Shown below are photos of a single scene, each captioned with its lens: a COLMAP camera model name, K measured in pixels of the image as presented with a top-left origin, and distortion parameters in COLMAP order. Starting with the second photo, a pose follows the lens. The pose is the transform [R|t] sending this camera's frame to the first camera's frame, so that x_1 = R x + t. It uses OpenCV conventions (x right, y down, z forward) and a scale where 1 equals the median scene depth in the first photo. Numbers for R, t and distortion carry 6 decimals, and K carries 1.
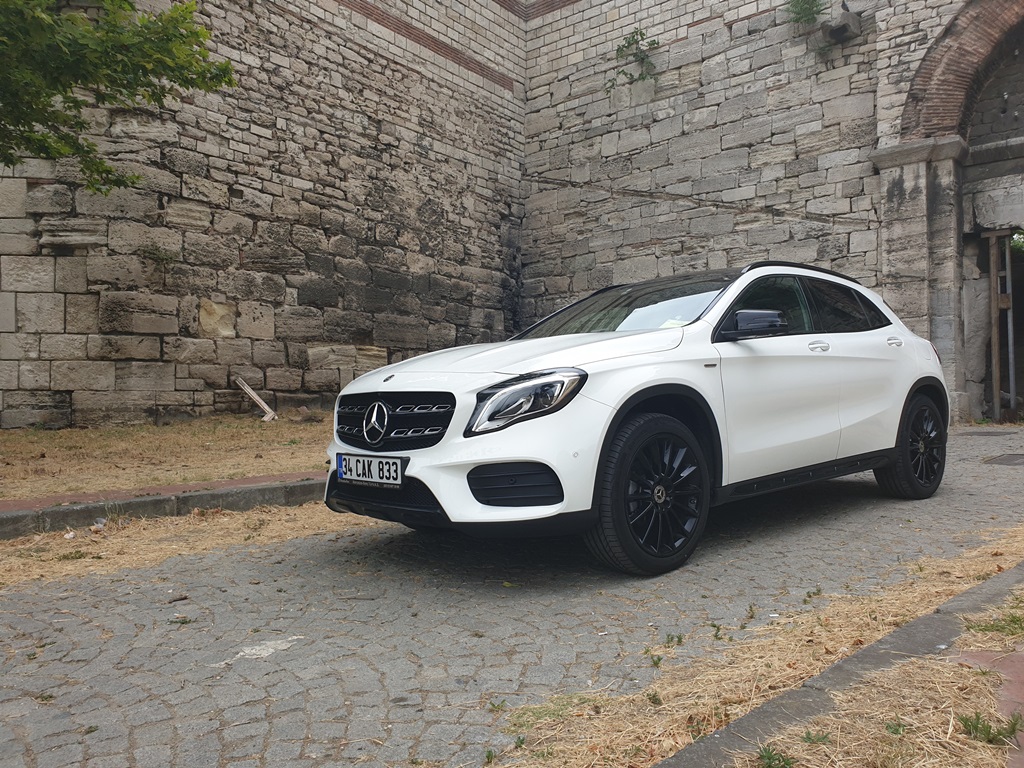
lens RADIAL K [[816.2, 0, 520.6], [0, 816.2, 385.4], [0, 0, 1]] dist [0.001666, 0.032595]
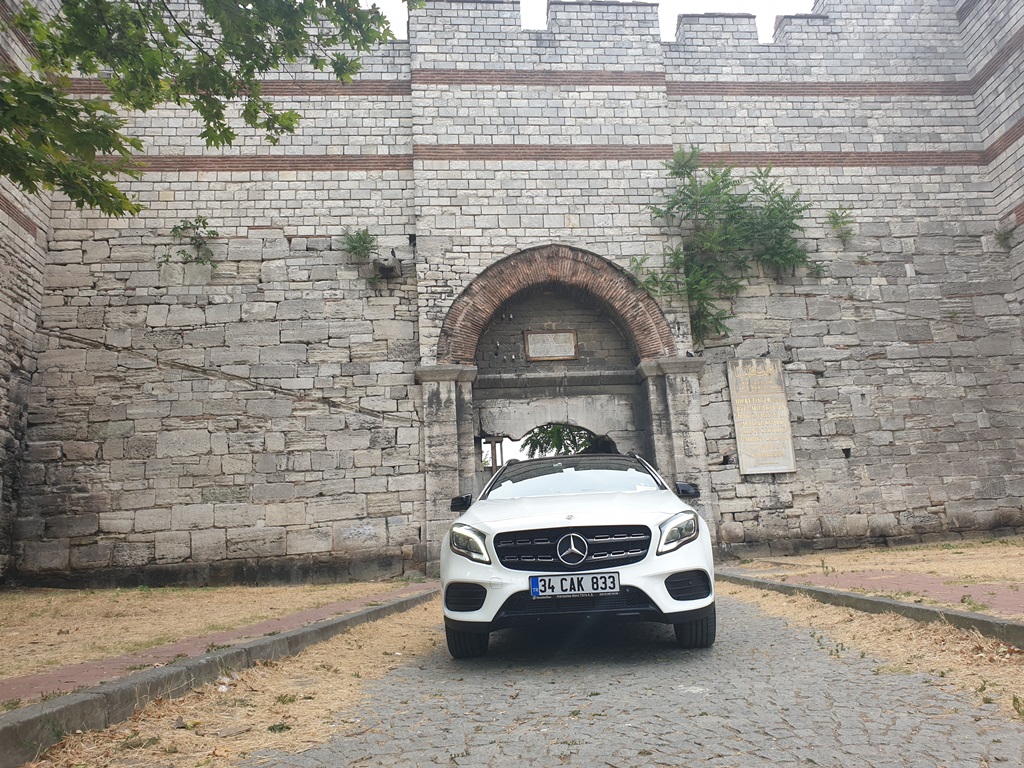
lens RADIAL K [[816.2, 0, 513.7], [0, 816.2, 387.9], [0, 0, 1]] dist [0.001666, 0.032595]
pose [[0.715771, 0.130439, 0.686044, -0.324401], [0.024358, 0.977139, -0.211200, 0.017496], [-0.697910, 0.167882, 0.696231, 0.017576]]
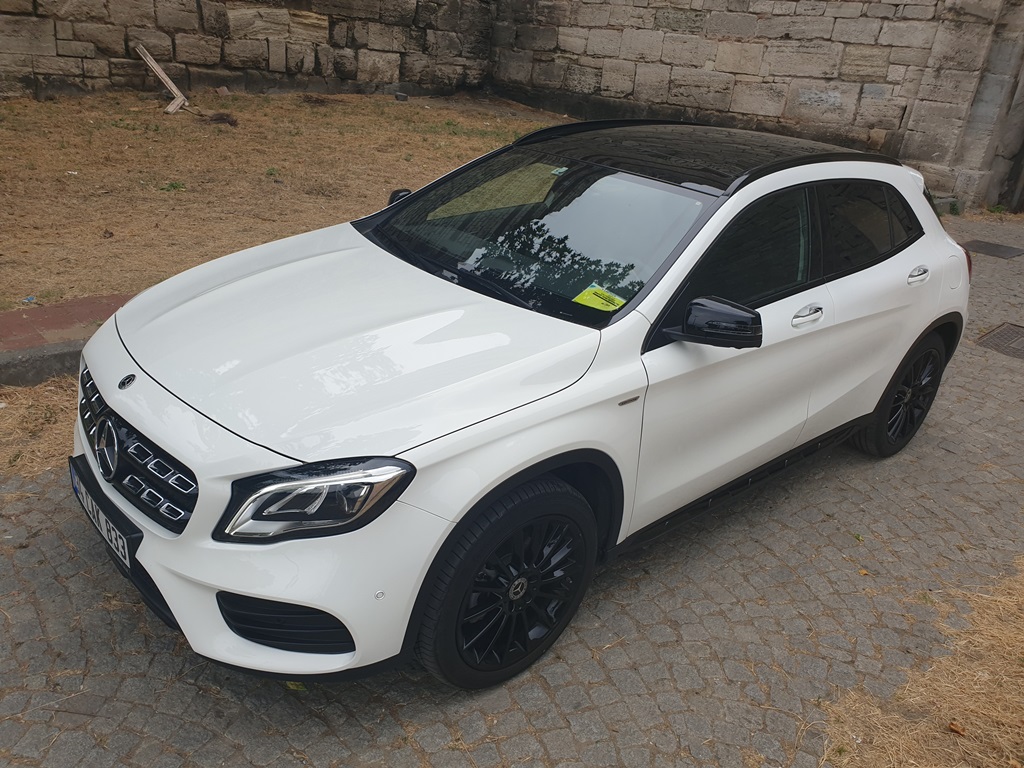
lens RADIAL K [[816.2, 0, 505.9], [0, 816.2, 375.0], [0, 0, 1]] dist [0.001666, 0.032595]
pose [[0.993271, 0.110349, 0.035155, 0.029578], [-0.115109, 0.907218, 0.404606, -0.082833], [0.012755, -0.405930, 0.913815, 0.110885]]
